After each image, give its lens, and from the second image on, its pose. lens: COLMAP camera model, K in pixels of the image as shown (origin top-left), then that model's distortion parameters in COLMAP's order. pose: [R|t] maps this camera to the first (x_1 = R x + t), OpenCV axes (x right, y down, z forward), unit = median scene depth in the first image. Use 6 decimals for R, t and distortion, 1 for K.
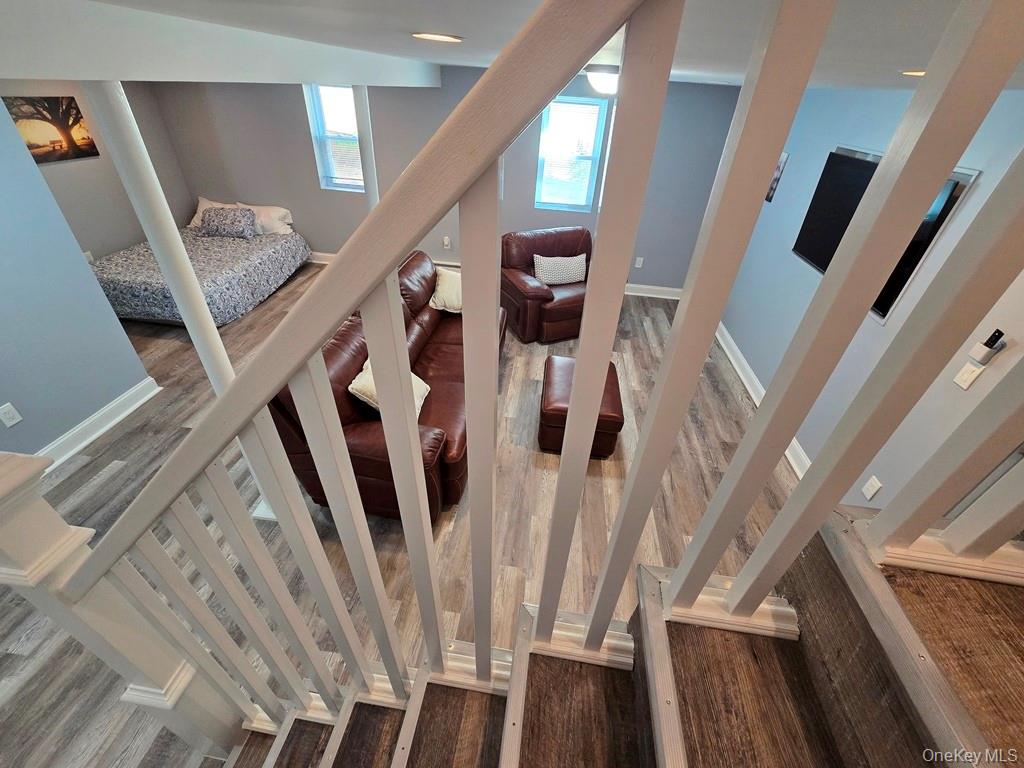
lens RADIAL K [[419.7, 0, 509.9], [0, 419.7, 384.0], [0, 0, 1]] dist [0.004539, -0.002398]
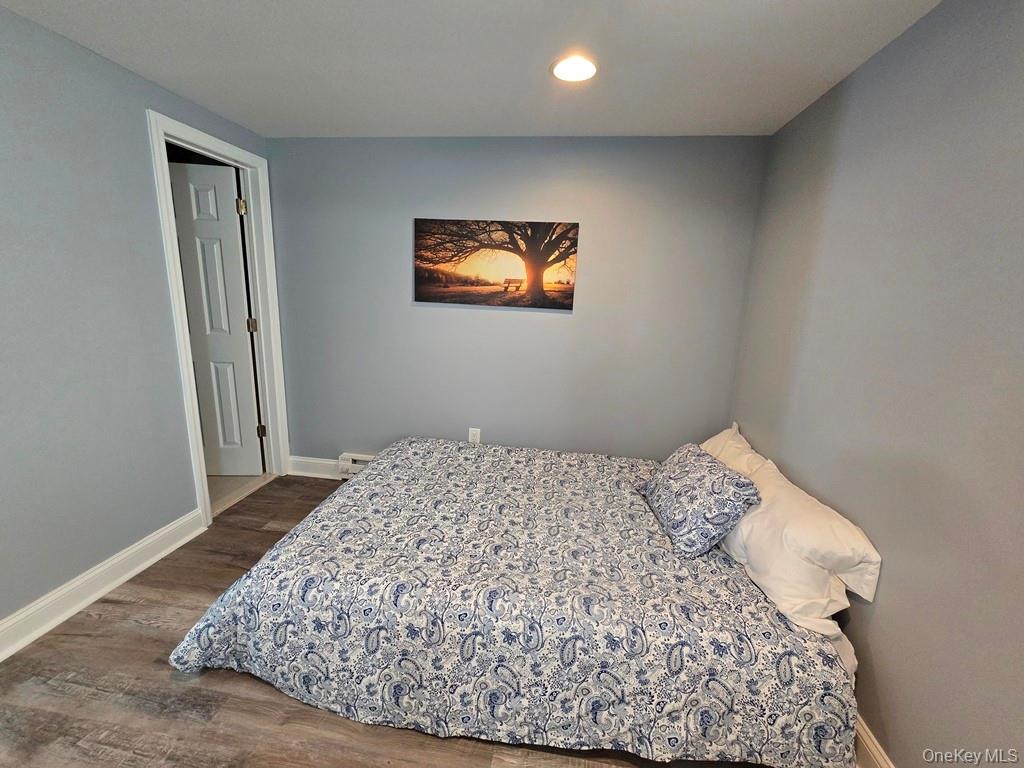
lens RADIAL K [[419.7, 0, 509.7], [0, 419.7, 381.2], [0, 0, 1]] dist [0.004539, -0.002398]
pose [[-0.034916, 0.157352, -0.986925, -0.396461], [-0.612909, 0.776640, 0.145508, -0.528955], [0.789382, 0.609976, 0.069325, 1.011129]]
